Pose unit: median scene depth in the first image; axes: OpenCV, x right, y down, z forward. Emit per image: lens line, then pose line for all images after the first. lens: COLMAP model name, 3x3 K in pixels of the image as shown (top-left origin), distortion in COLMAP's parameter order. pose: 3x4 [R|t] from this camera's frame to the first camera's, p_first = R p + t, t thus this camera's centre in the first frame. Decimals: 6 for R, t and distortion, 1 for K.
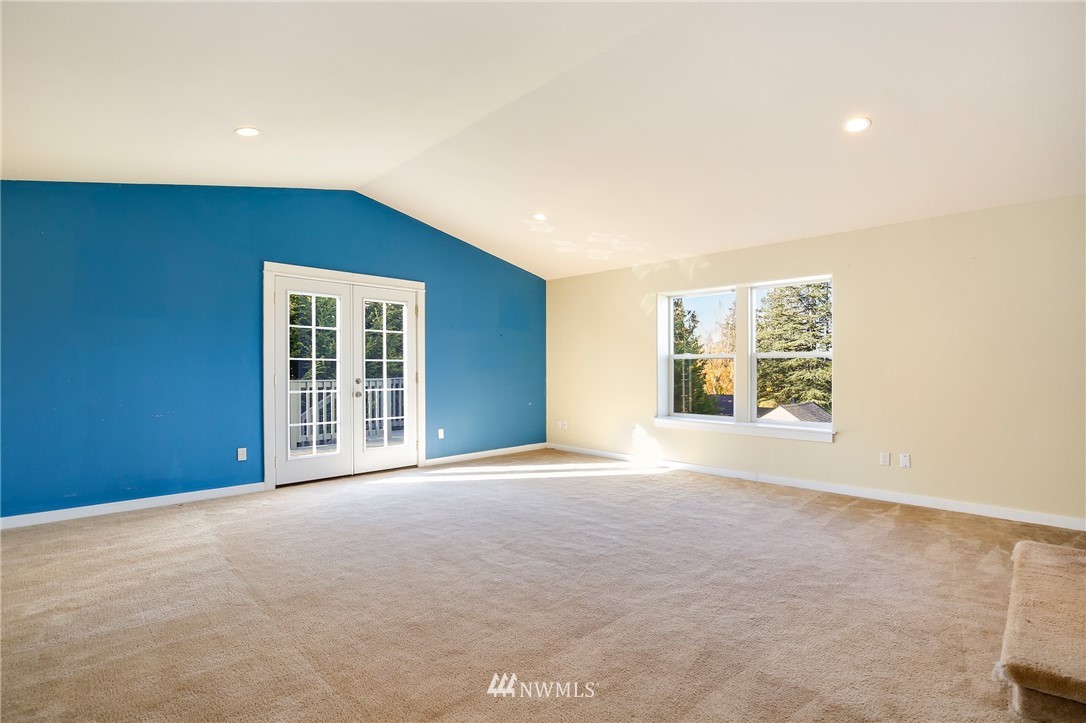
lens RADIAL K [[497.1, 0, 539.9], [0, 497.1, 370.2], [0, 0, 1]] dist [-0.011053, 0.000494]
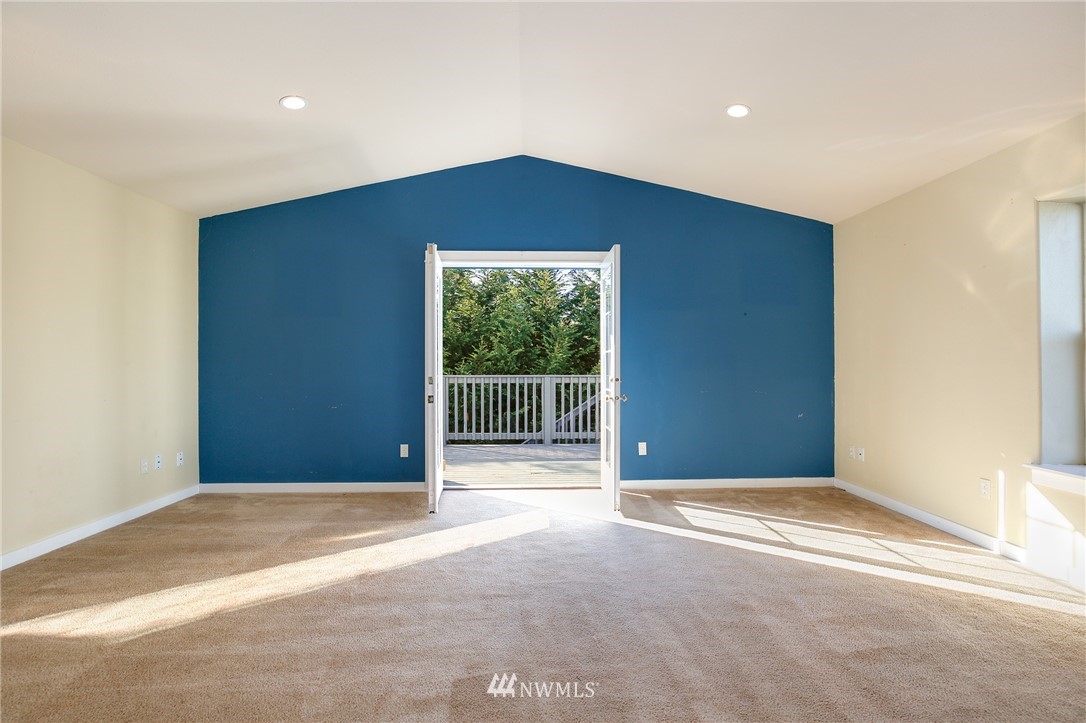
lens RADIAL K [[497.1, 0, 545.3], [0, 497.1, 359.0], [0, 0, 1]] dist [-0.011053, 0.000494]
pose [[0.744508, -0.010096, -0.667537, 0.208229], [0.001799, 0.999912, -0.013117, 0.001994], [0.667611, 0.008565, 0.744461, 0.366095]]
